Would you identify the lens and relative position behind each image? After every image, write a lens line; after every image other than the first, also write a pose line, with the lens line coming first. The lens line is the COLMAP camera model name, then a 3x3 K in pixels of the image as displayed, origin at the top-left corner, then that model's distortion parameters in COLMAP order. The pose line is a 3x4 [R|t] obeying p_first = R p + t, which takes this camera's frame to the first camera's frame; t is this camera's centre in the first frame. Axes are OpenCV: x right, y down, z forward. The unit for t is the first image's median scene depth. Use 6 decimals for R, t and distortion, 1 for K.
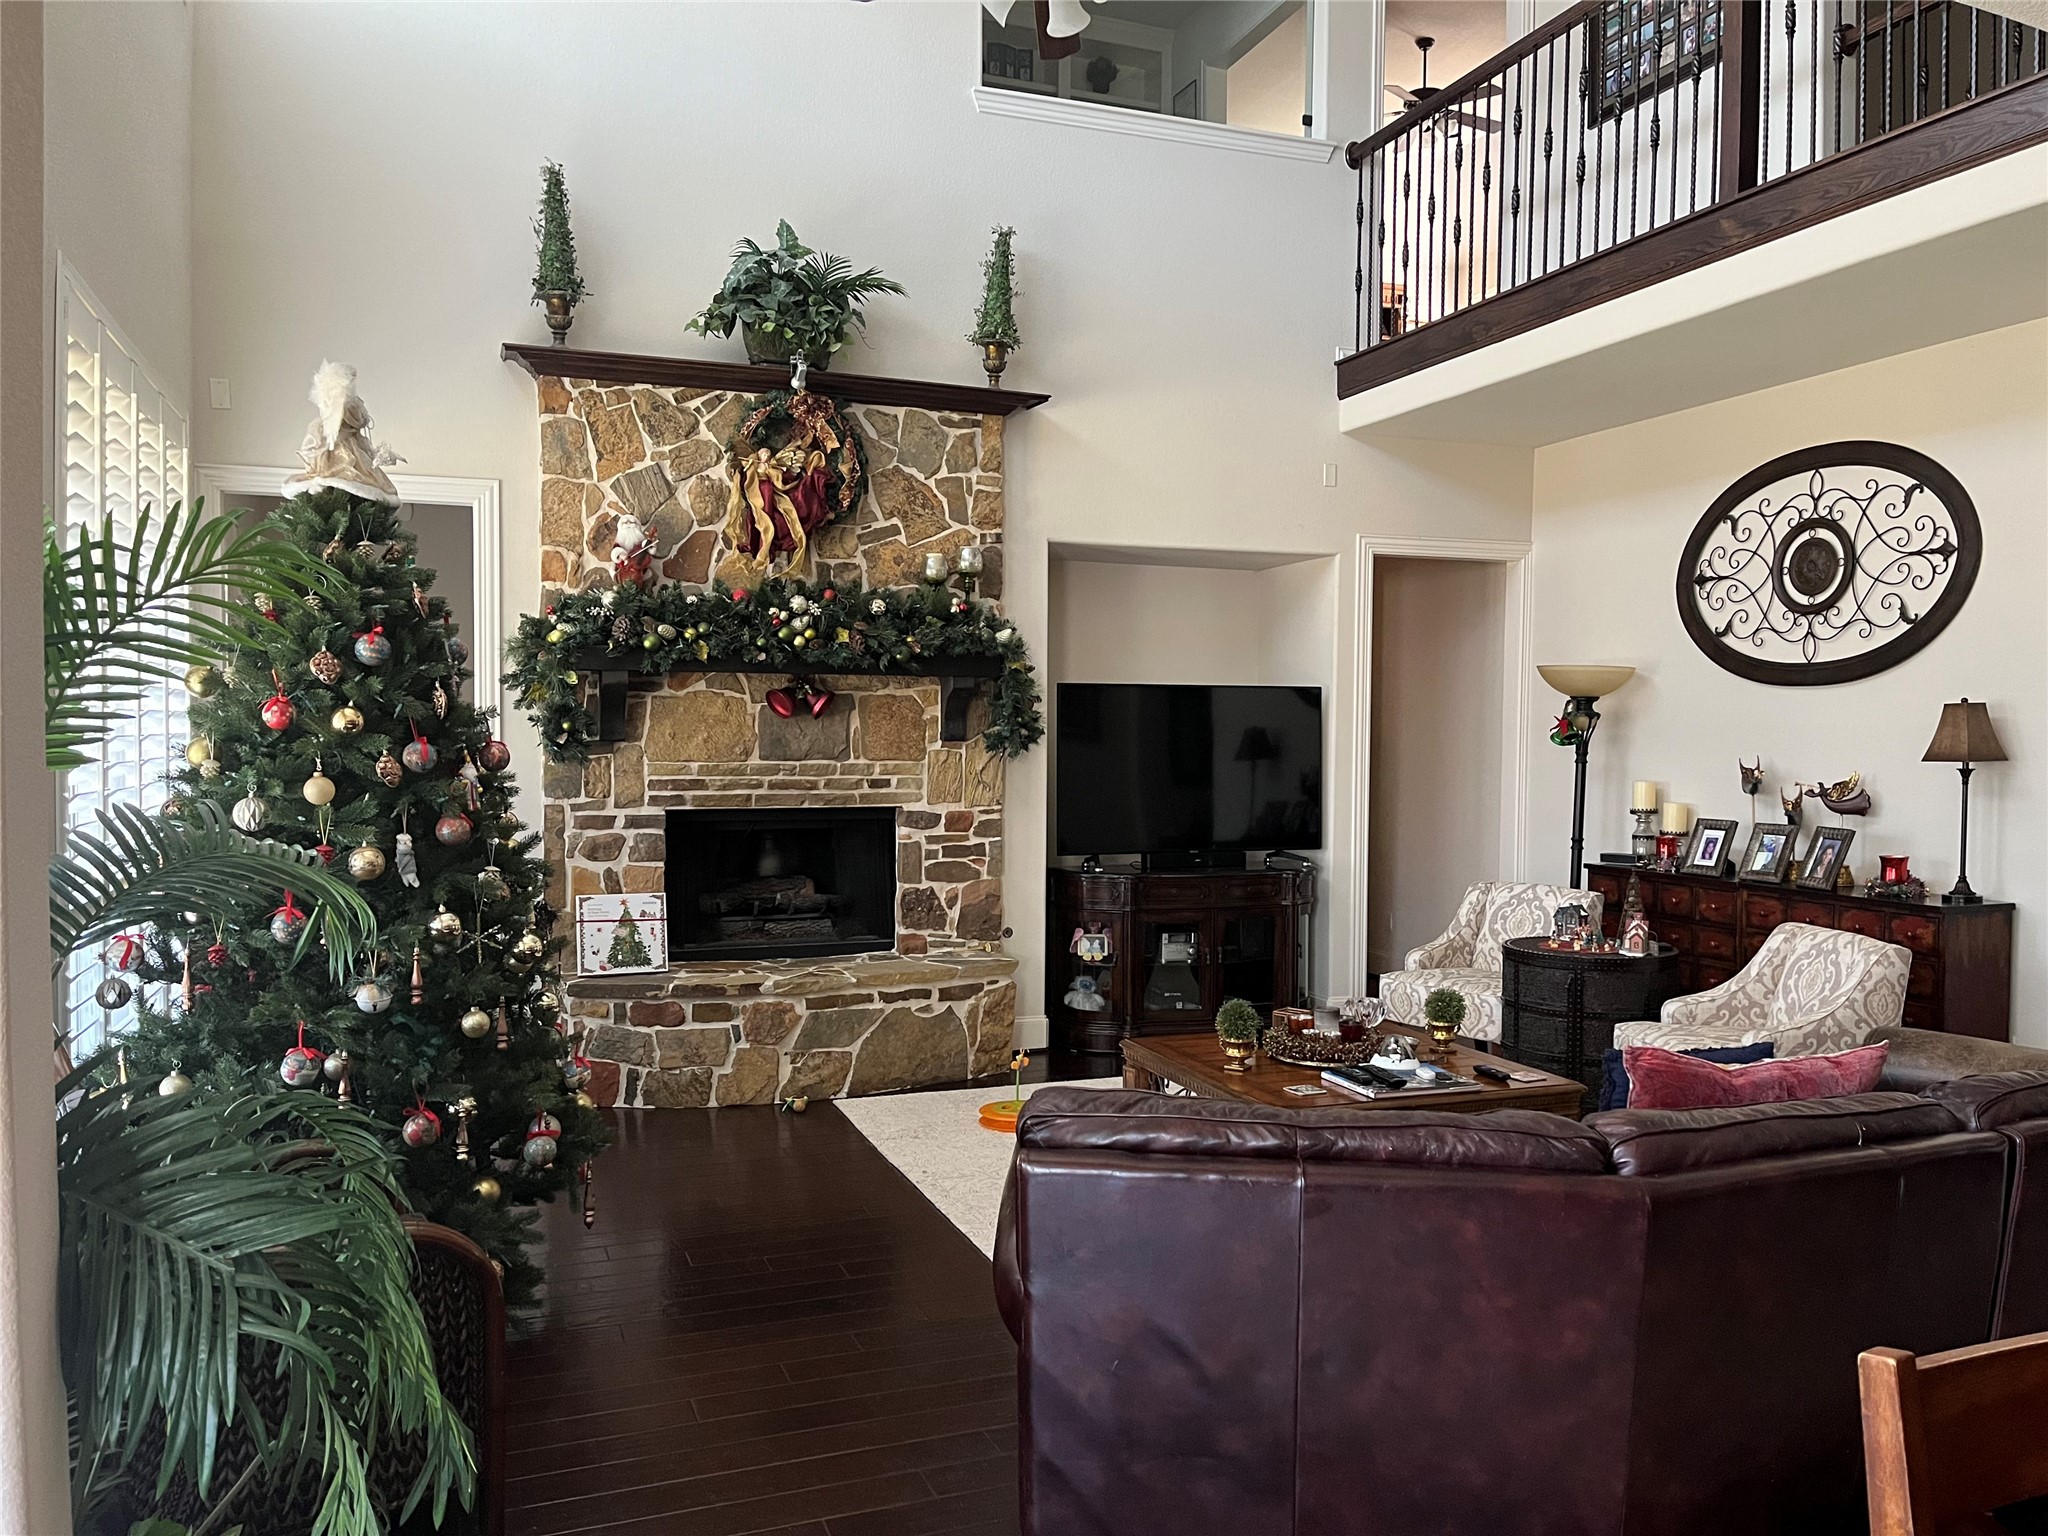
lens RADIAL K [[1566.4, 0, 1018.4], [0, 1566.4, 789.5], [0, 0, 1]] dist [0.028998, -0.009099]
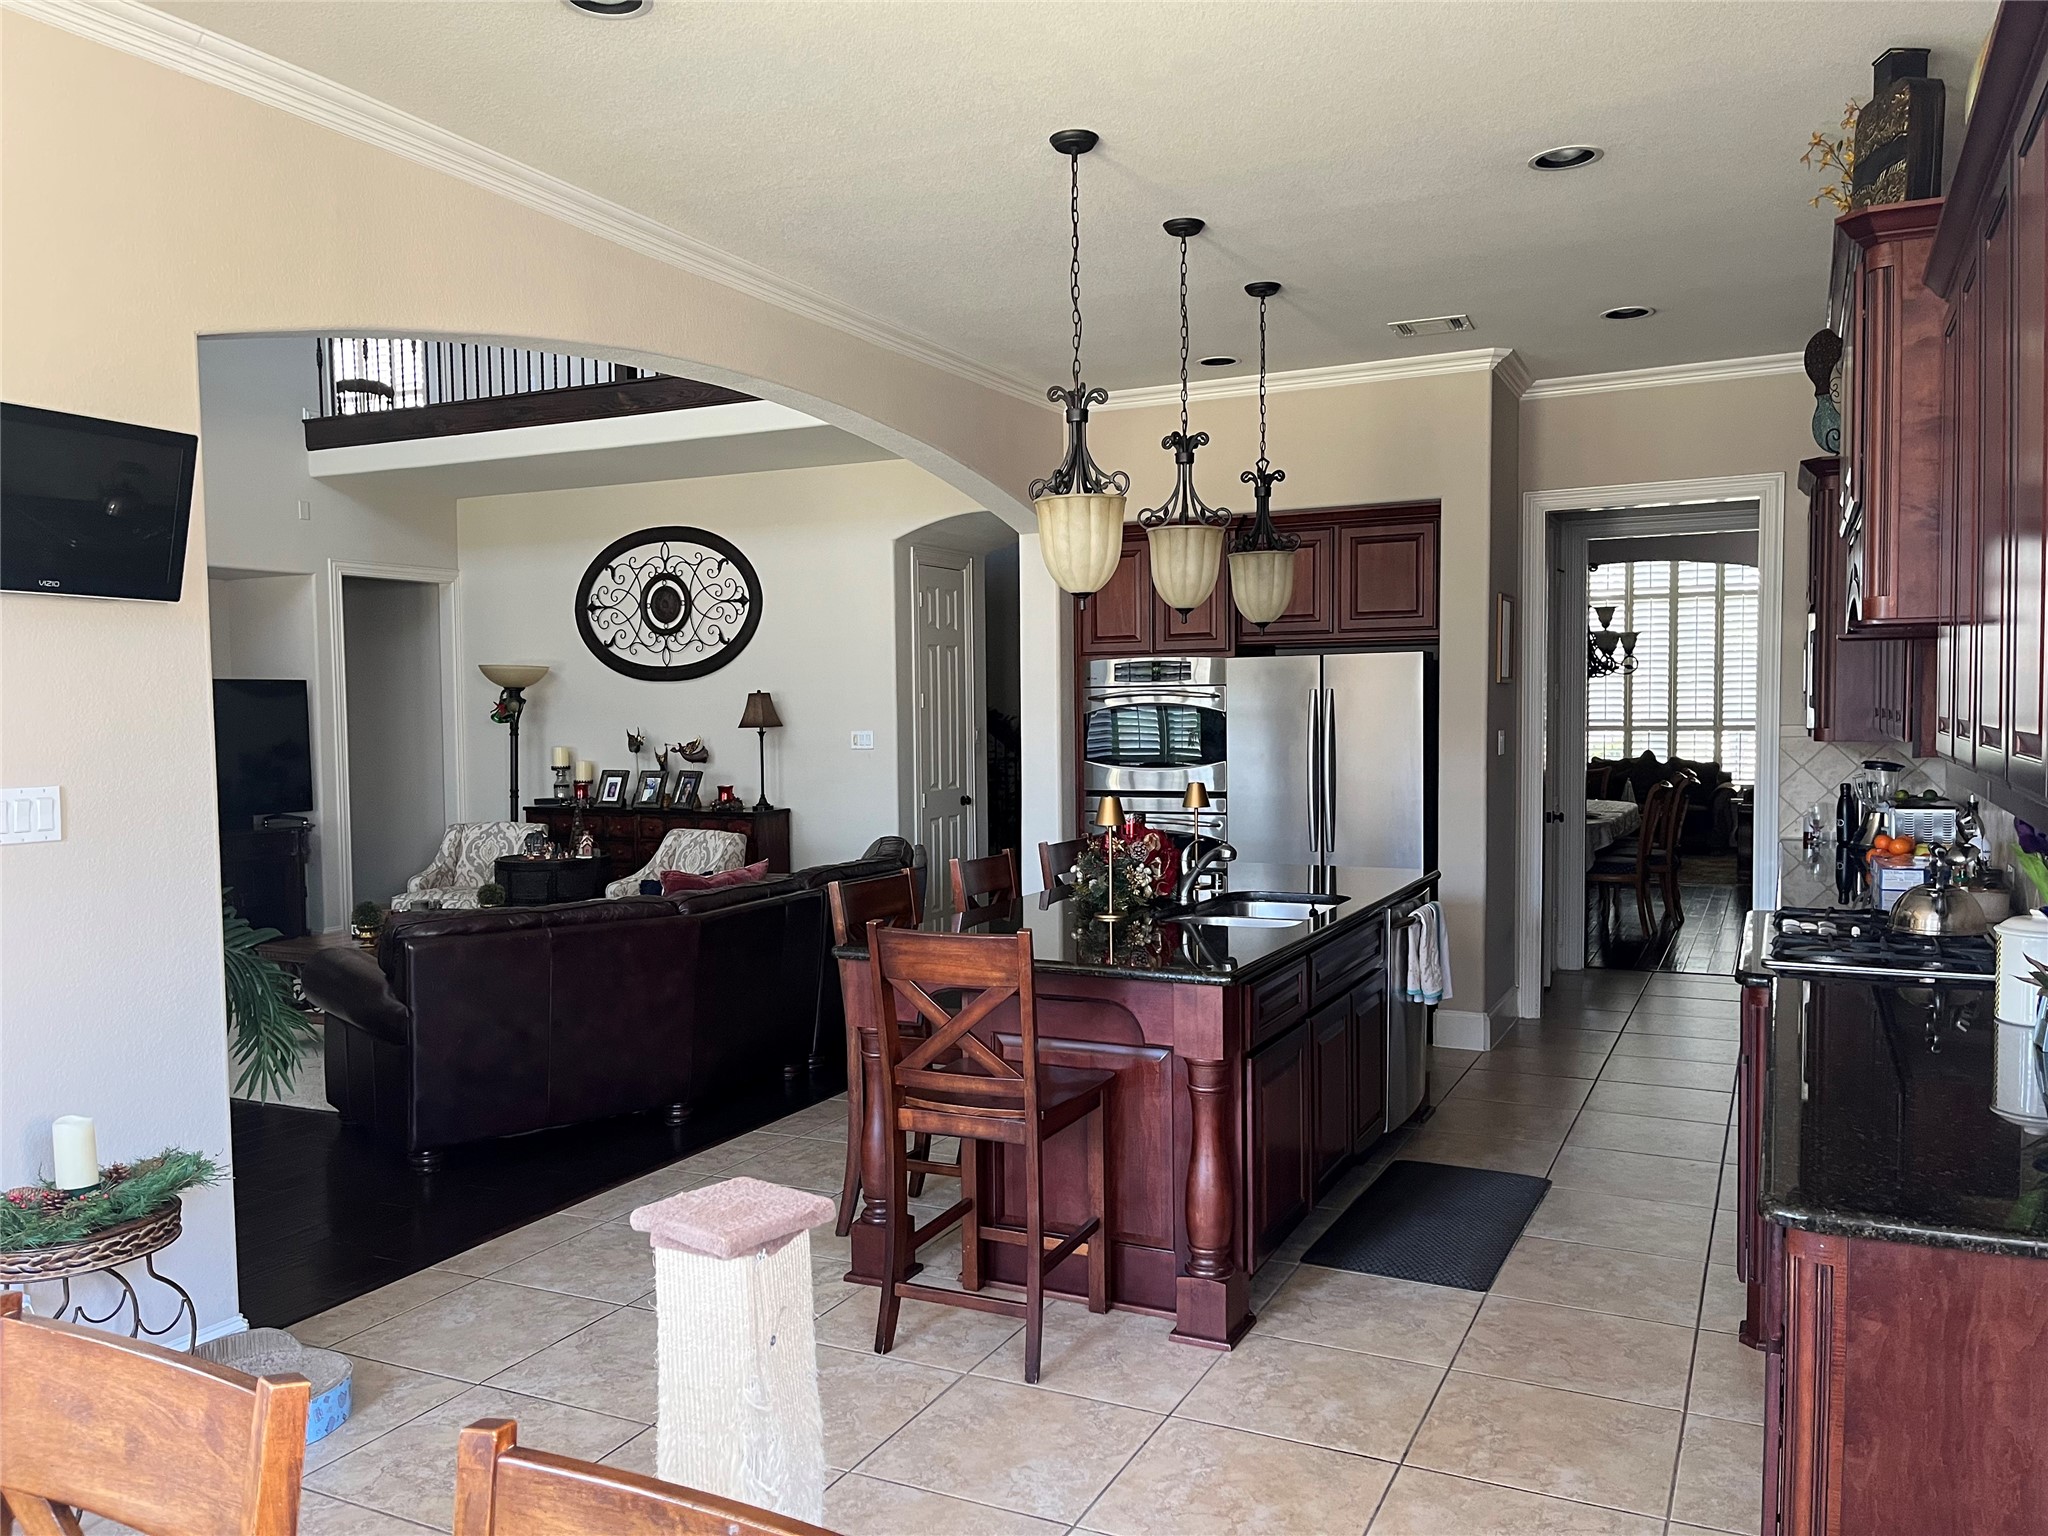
lens RADIAL K [[1566.4, 0, 1024.5], [0, 1566.4, 776.7], [0, 0, 1]] dist [0.028998, -0.009099]
pose [[0.731323, -0.046230, 0.680463, -0.297289], [0.041635, 0.998865, 0.023115, 0.007146], [-0.680760, 0.011427, 0.732418, -0.370122]]
